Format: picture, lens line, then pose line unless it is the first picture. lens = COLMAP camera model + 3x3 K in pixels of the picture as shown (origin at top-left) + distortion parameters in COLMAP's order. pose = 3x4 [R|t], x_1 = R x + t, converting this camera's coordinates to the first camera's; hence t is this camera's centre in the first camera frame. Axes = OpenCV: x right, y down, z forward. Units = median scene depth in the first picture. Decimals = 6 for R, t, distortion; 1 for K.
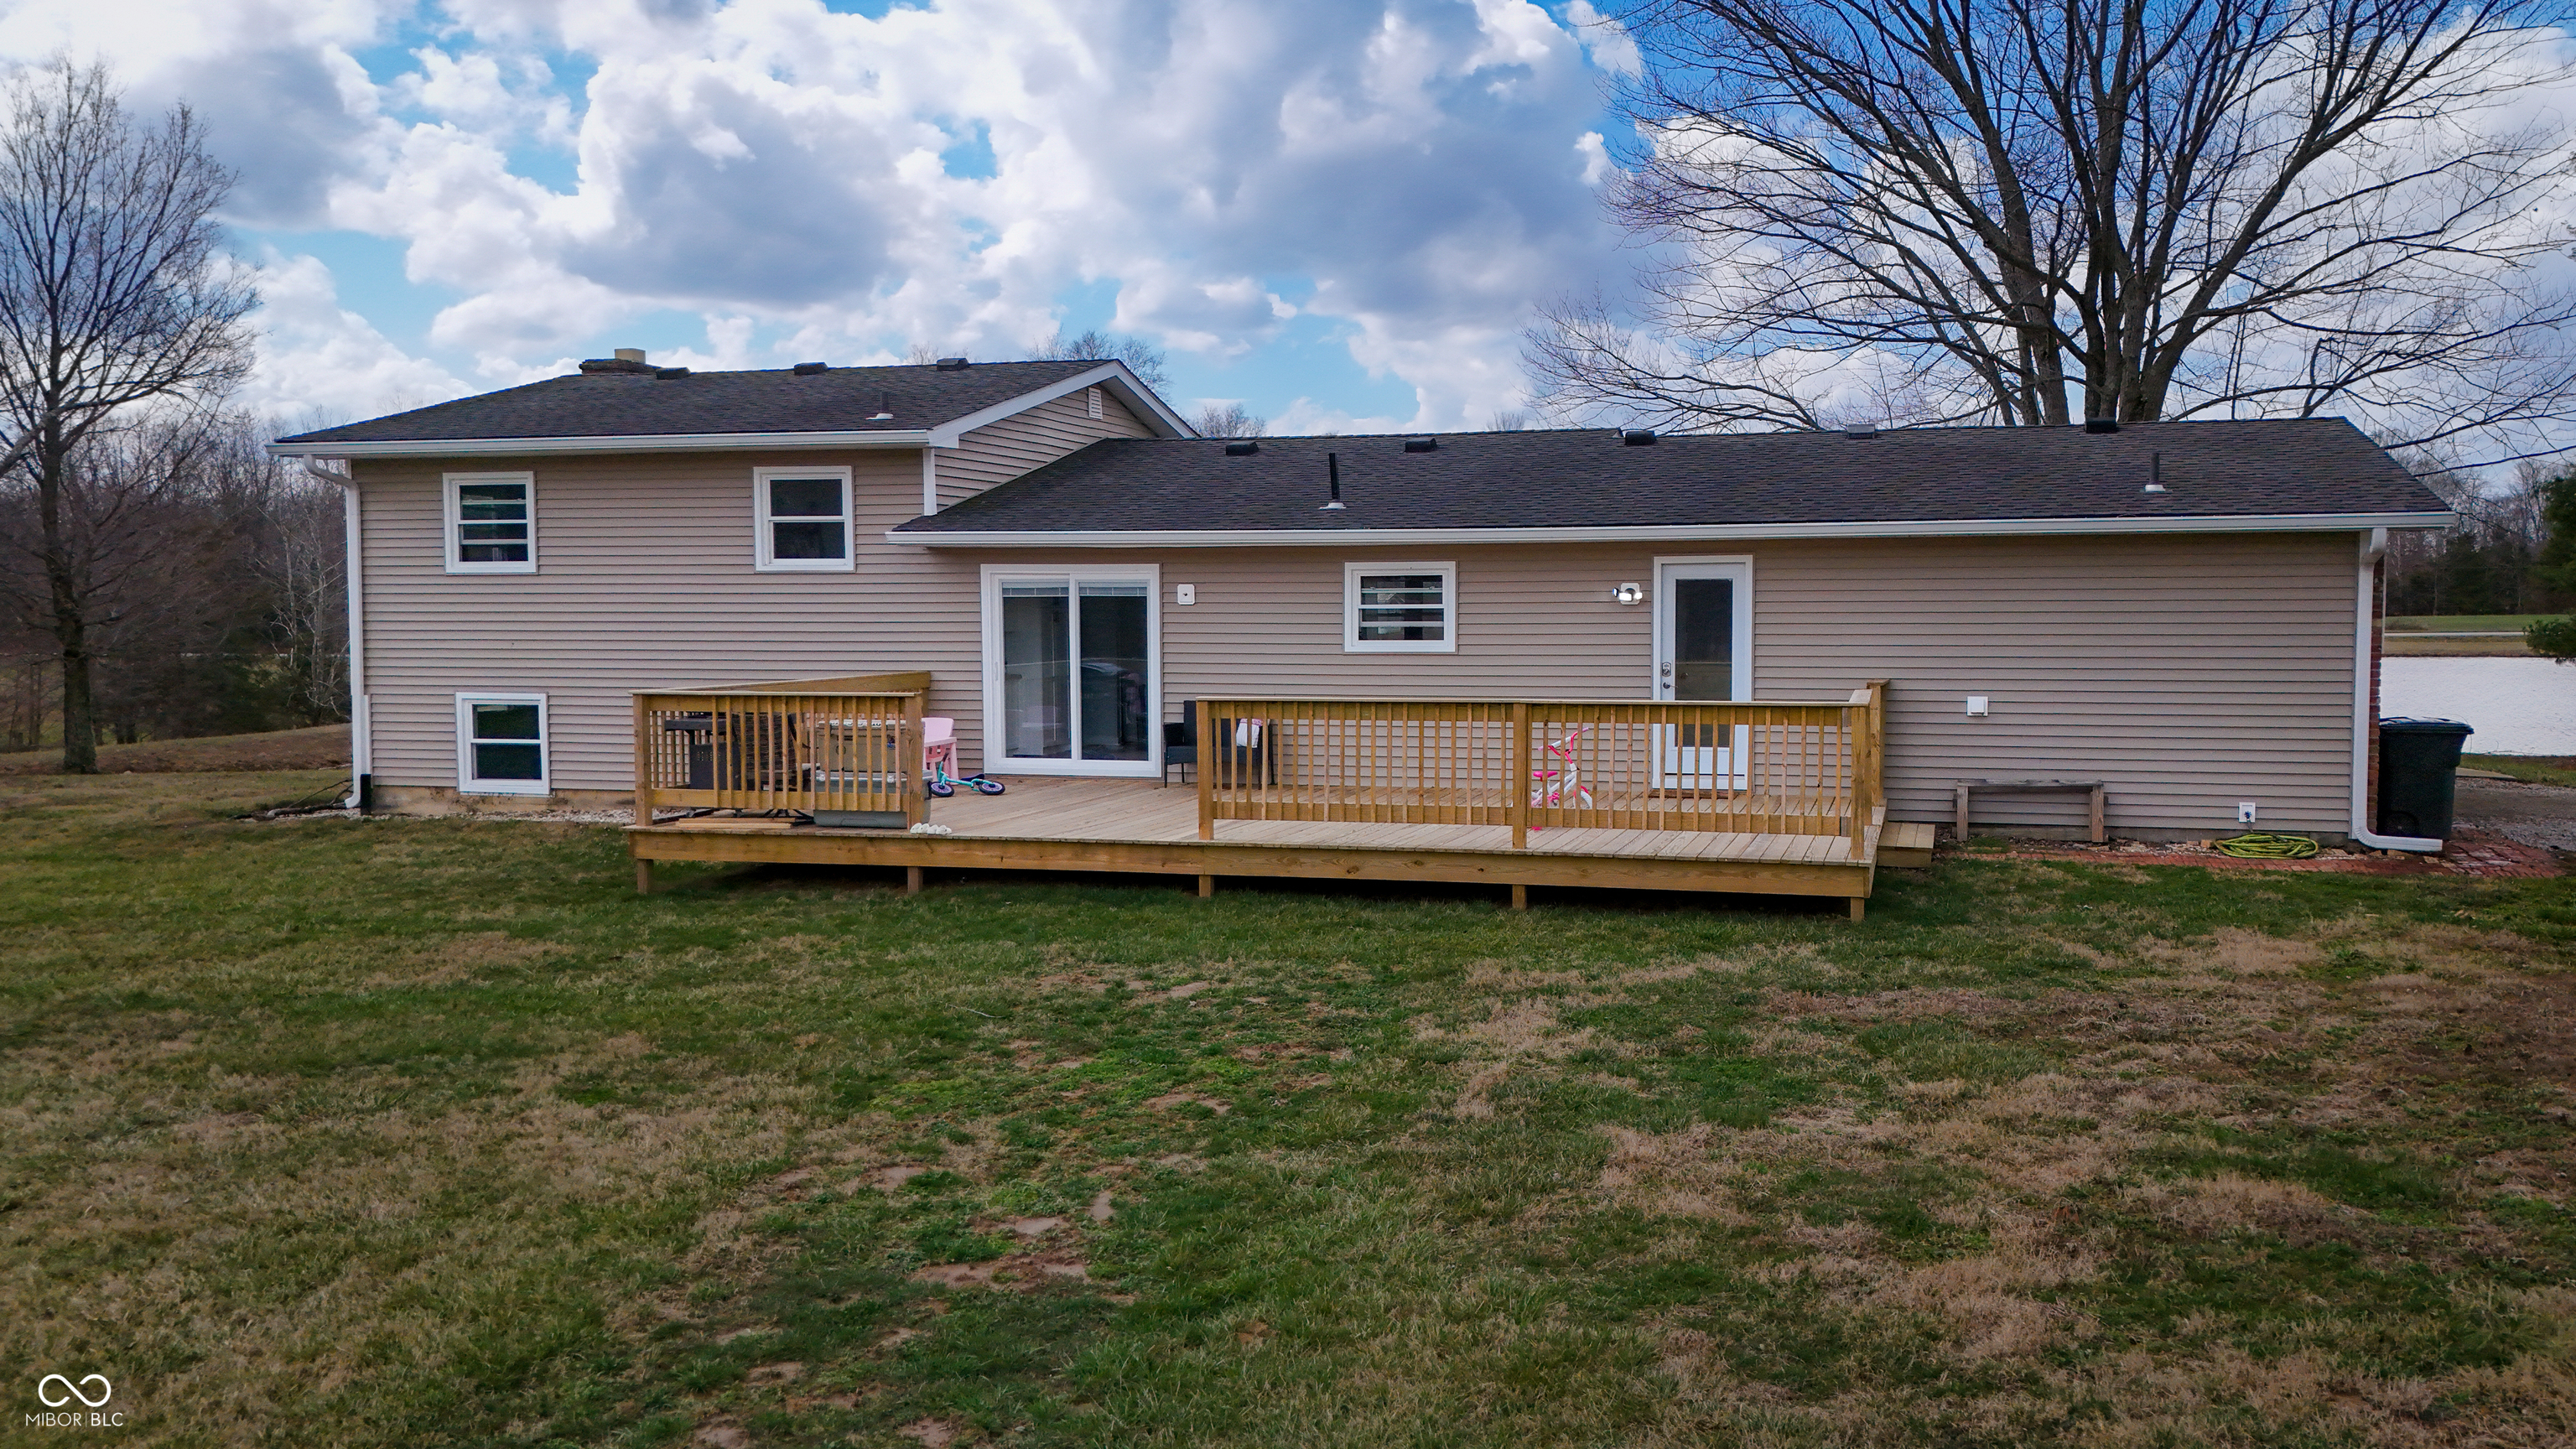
lens RADIAL K [[2101.7, 0, 1338.9], [0, 2101.7, 714.9], [0, 0, 1]] dist [0.080260, -0.027581]
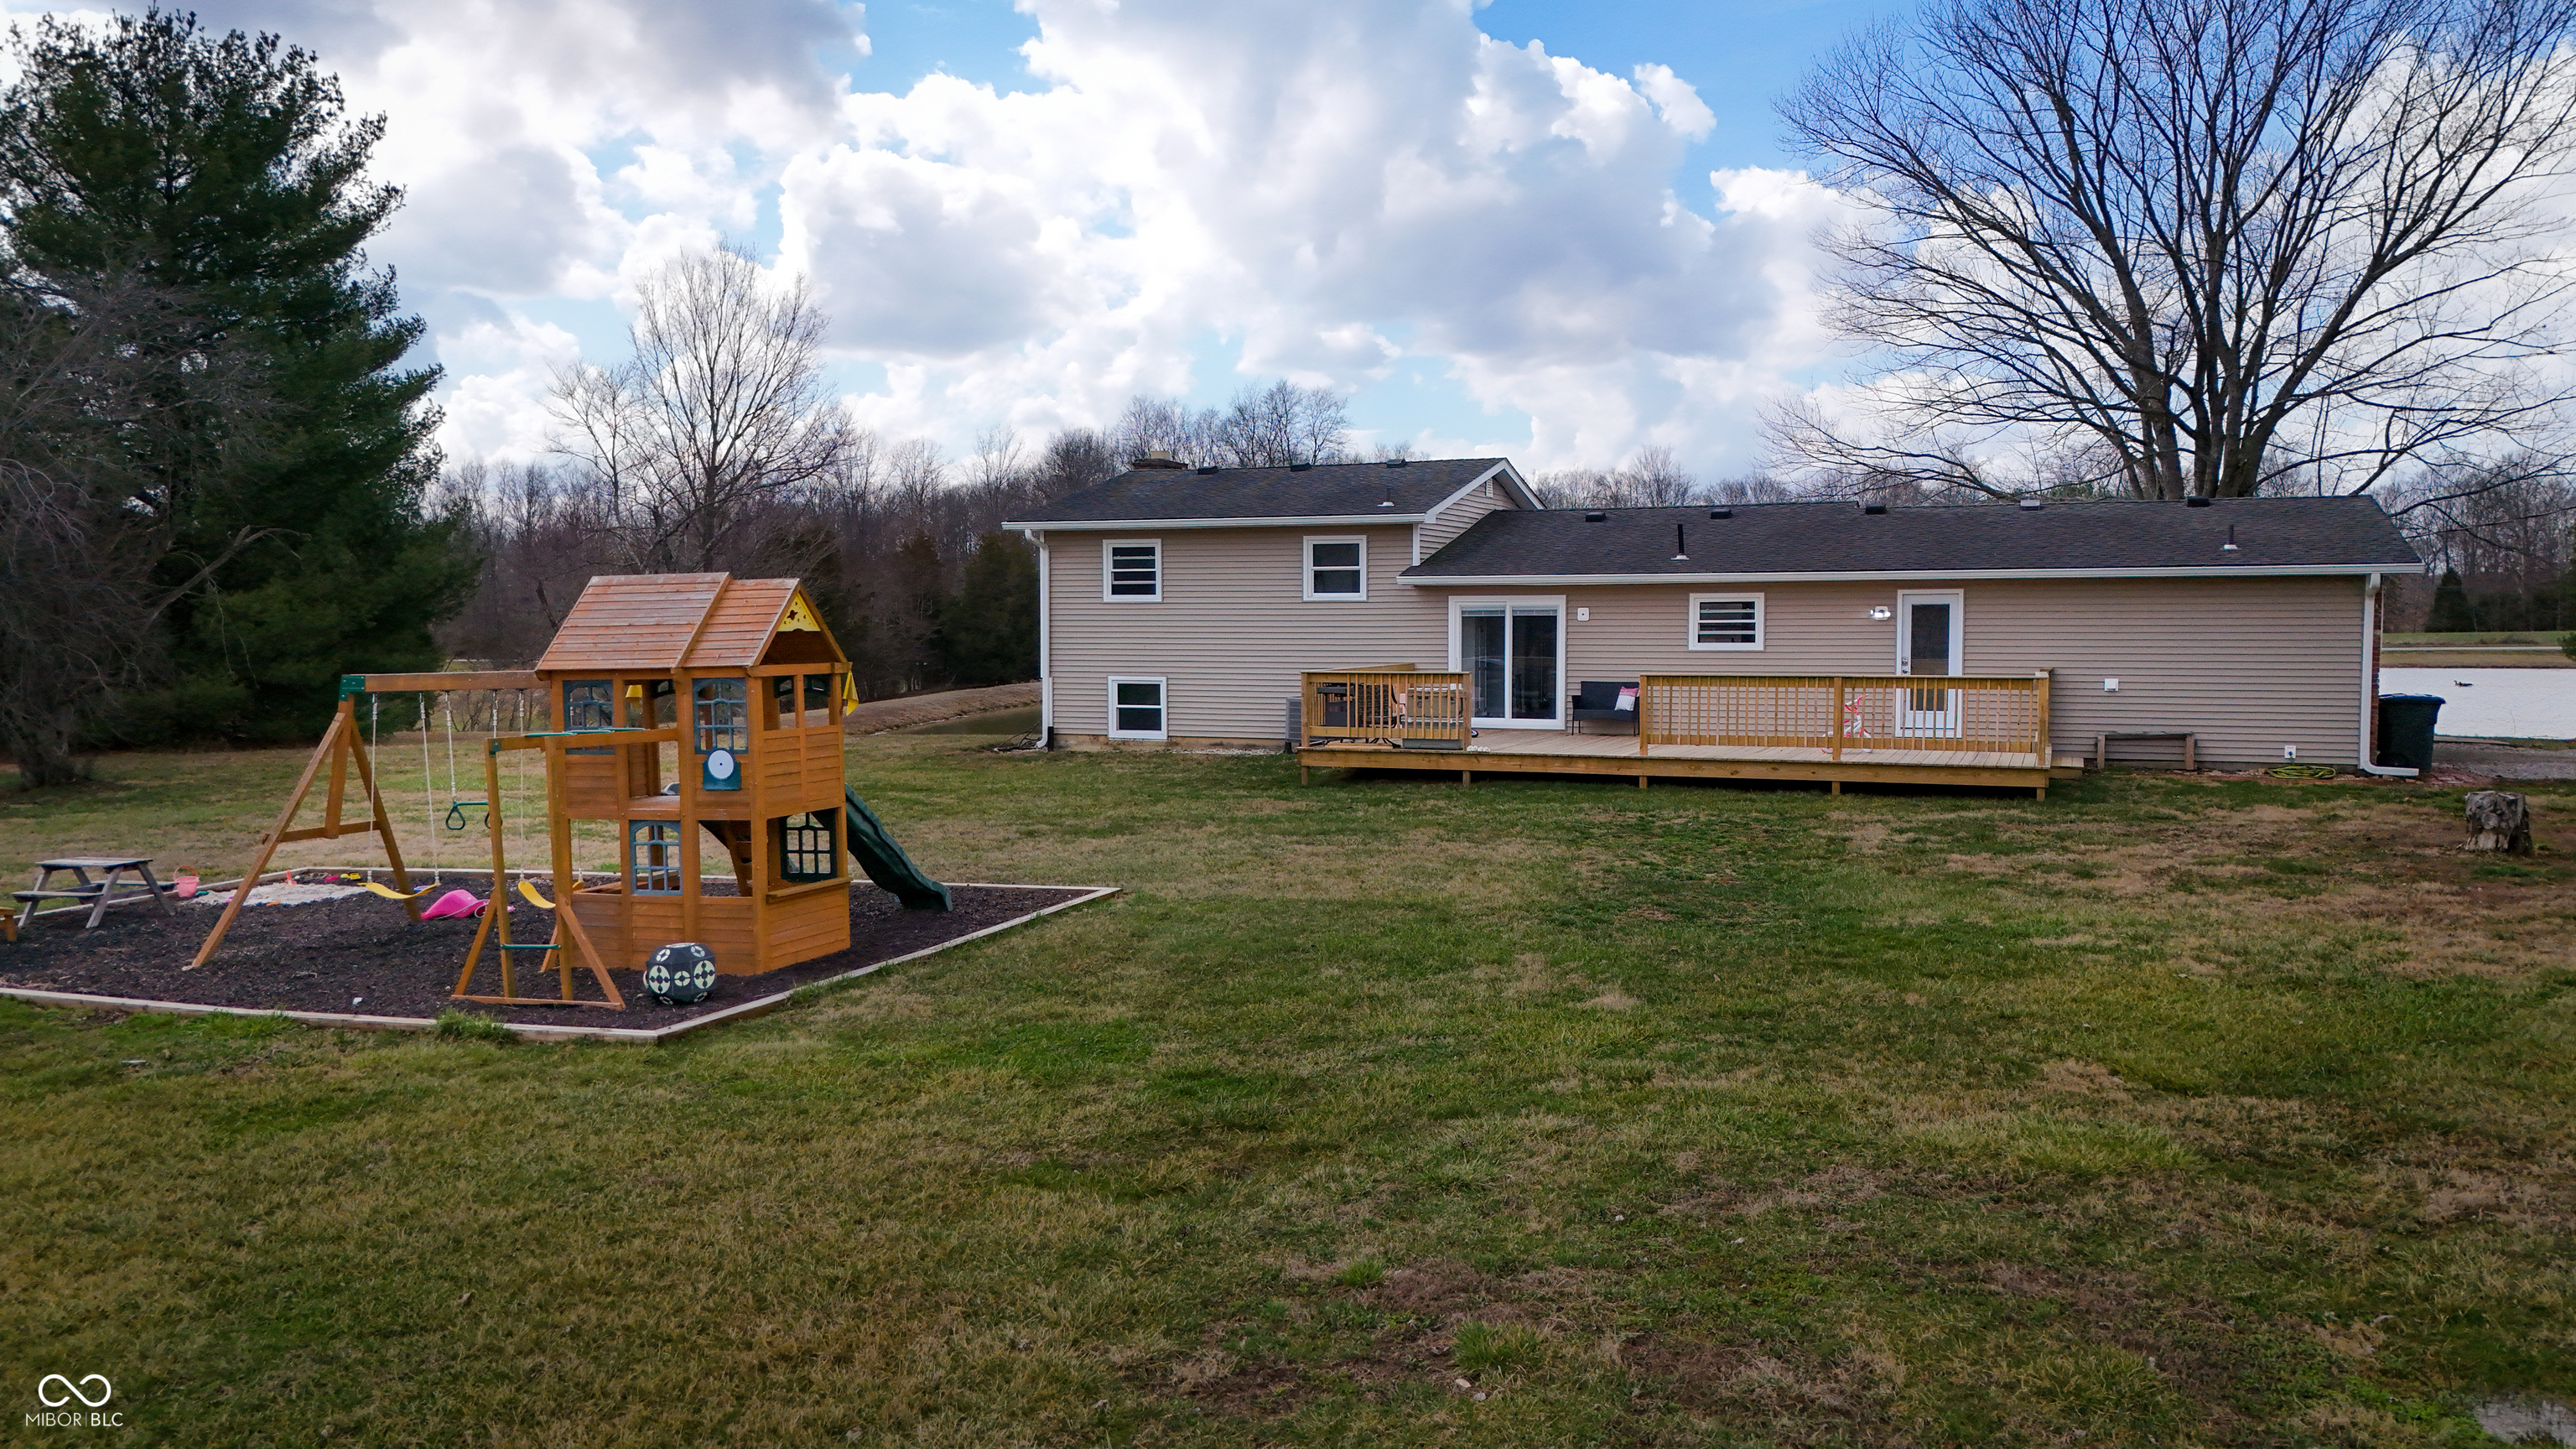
lens RADIAL K [[1923.3, 0, 1224.7], [0, 1923.3, 722.7], [0, 0, 1]] dist [0.068618, -0.062023]
pose [[0.991651, 0.007715, -0.128722, -0.150081], [-0.007671, 0.999970, 0.000842, 0.024826], [0.128724, 0.000153, 0.991680, -0.470259]]
